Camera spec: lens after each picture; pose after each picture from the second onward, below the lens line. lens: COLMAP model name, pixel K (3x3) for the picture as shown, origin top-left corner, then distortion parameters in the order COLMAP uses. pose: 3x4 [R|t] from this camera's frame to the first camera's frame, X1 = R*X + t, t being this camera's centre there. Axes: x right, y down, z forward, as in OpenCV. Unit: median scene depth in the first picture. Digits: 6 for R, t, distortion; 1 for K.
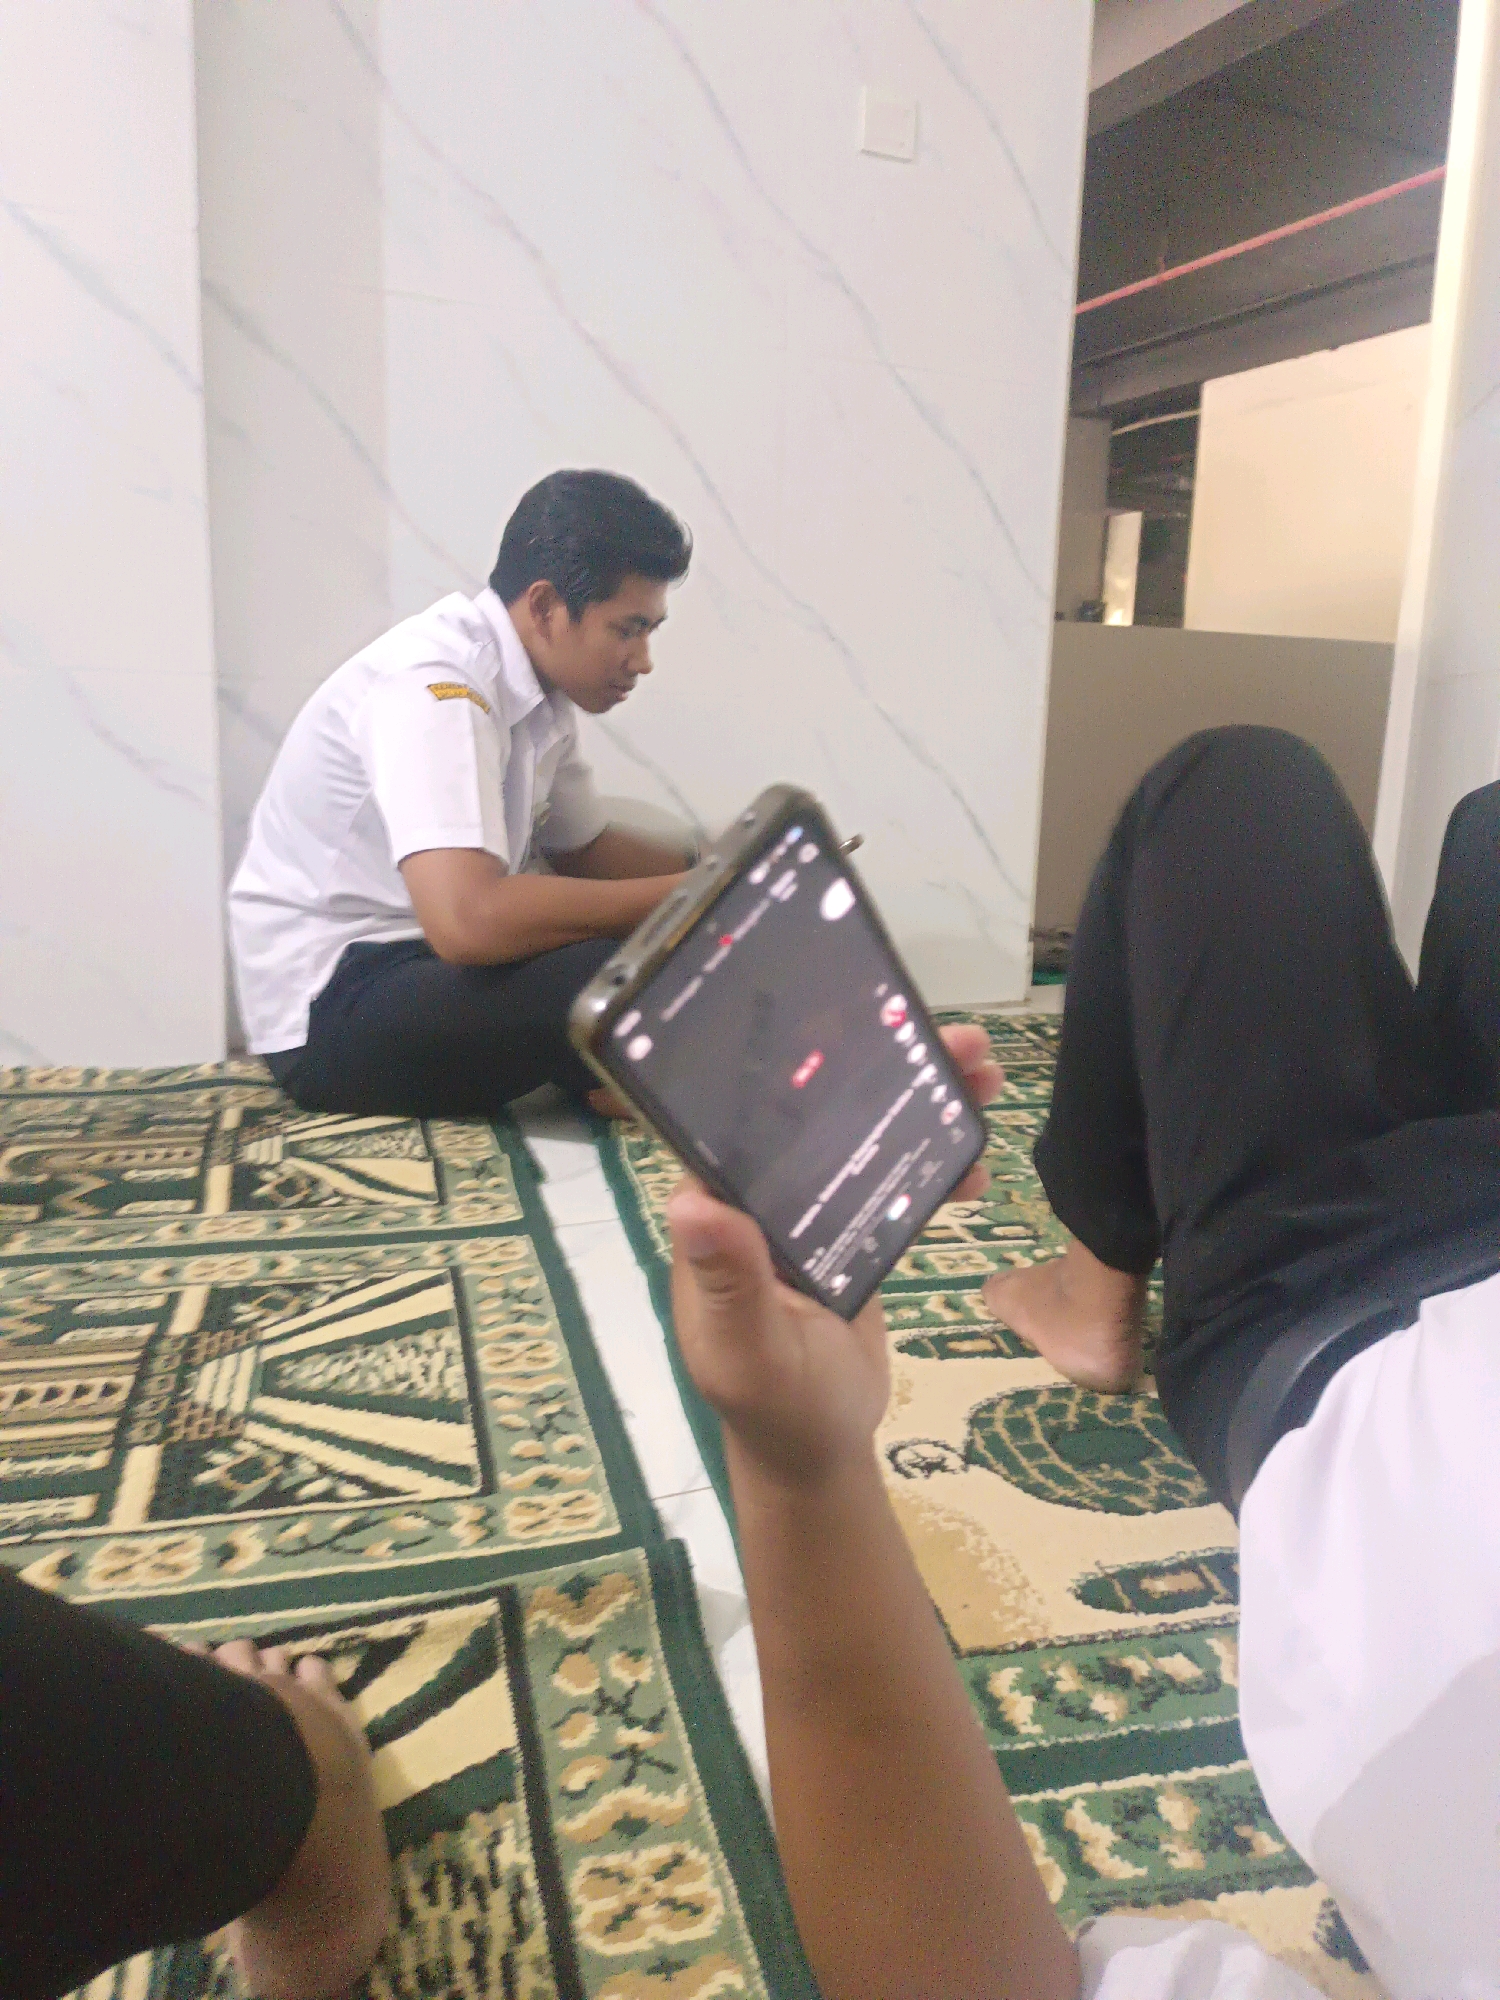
lens RADIAL K [[1505.6, 0, 753.2], [0, 1505.6, 1017.4], [0, 0, 1]] dist [0.034235, -0.030757]
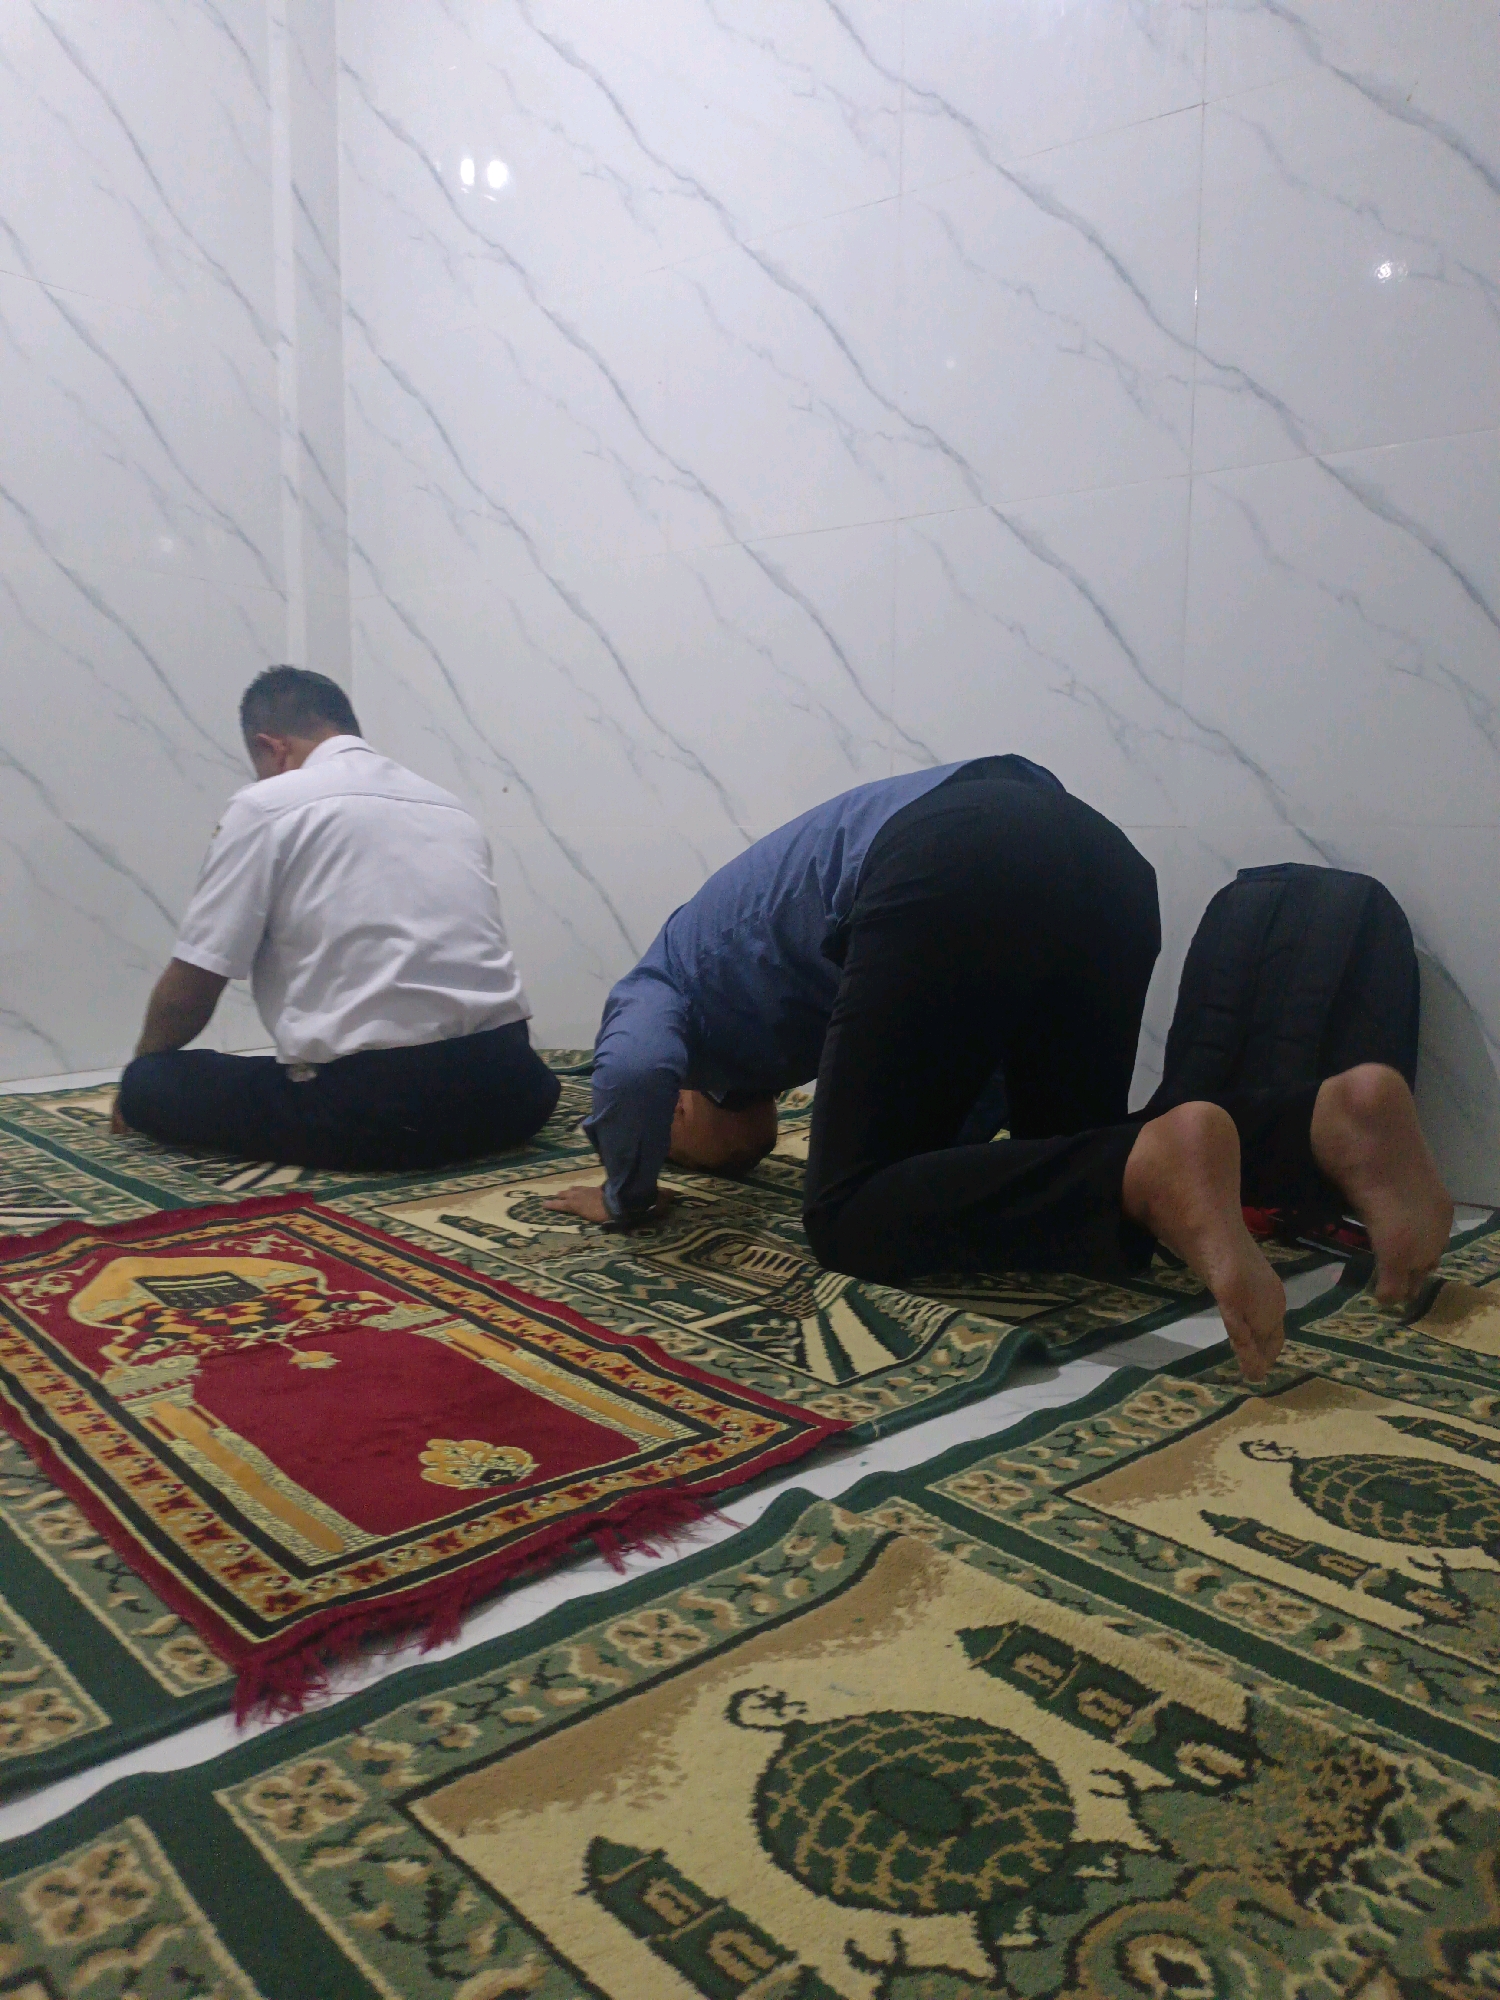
lens RADIAL K [[1505.6, 0, 753.2], [0, 1505.6, 1017.4], [0, 0, 1]] dist [0.034235, -0.030757]
pose [[0.464879, 0.079764, -0.881774, 1.035688], [-0.171491, 0.985185, -0.001293, -0.022201], [0.868607, 0.151817, 0.471670, 0.180174]]
